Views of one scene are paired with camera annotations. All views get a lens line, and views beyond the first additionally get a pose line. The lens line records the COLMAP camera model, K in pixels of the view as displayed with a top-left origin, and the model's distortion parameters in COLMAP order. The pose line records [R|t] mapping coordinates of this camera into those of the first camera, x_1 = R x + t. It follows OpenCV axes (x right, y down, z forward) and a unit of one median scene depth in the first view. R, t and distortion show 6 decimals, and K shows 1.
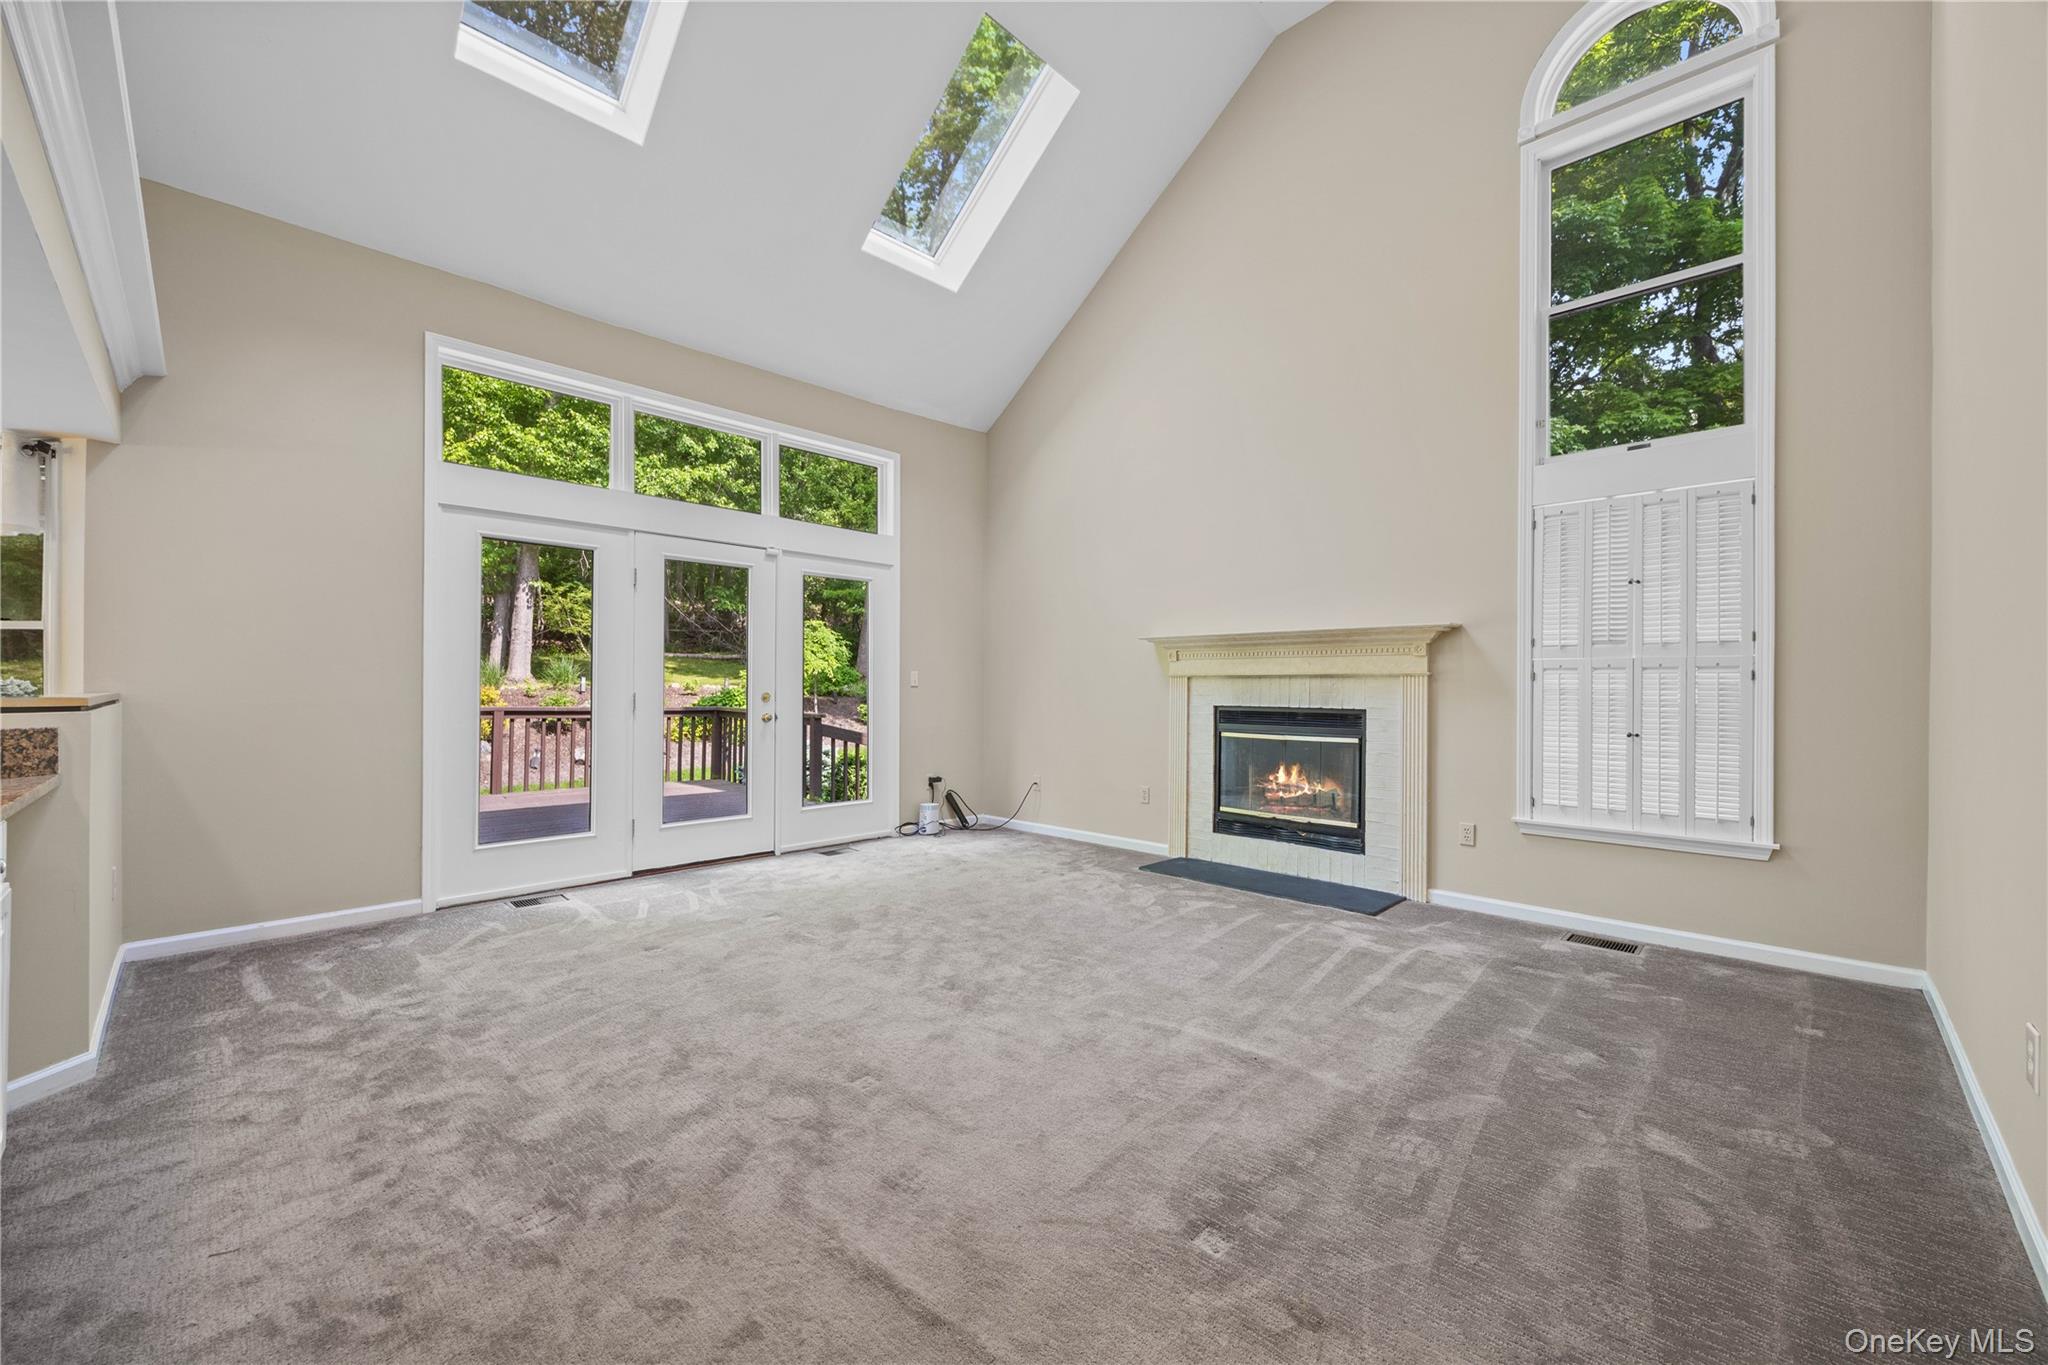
lens RADIAL K [[789.9, 0, 1028.2], [0, 789.9, 682.2], [0, 0, 1]] dist [-0.001035, -0.000093]
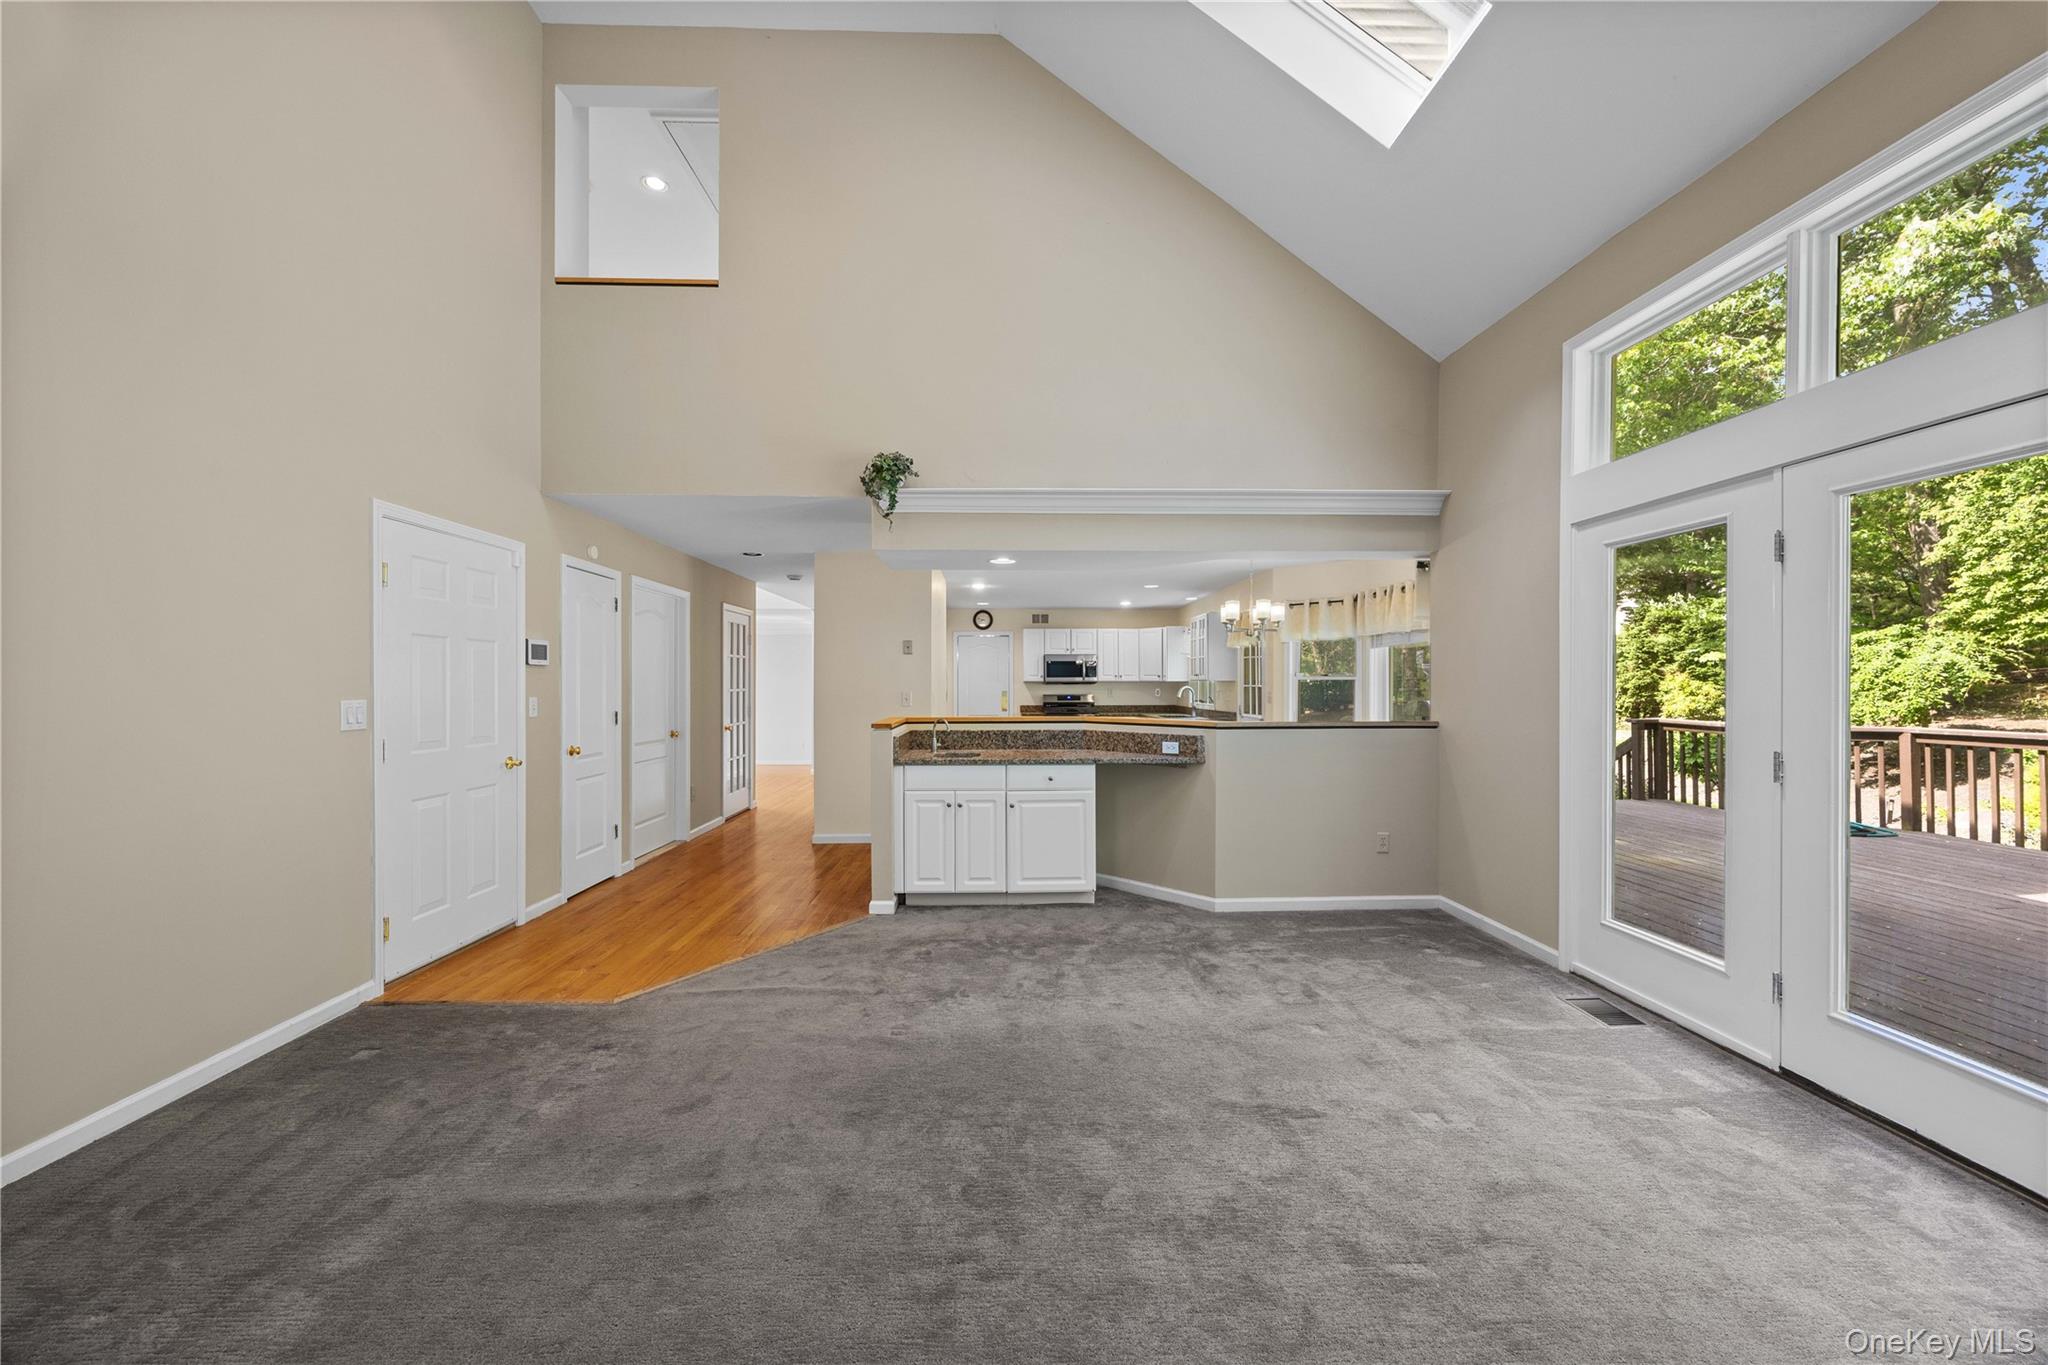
lens RADIAL K [[789.9, 0, 1022.8], [0, 789.9, 686.7], [0, 0, 1]] dist [-0.001035, -0.000093]
pose [[-0.690711, -0.000176, -0.723130, 0.385104], [-0.001296, 0.999999, 0.000995, -0.042670], [0.723129, 0.001625, -0.690711, 1.369012]]
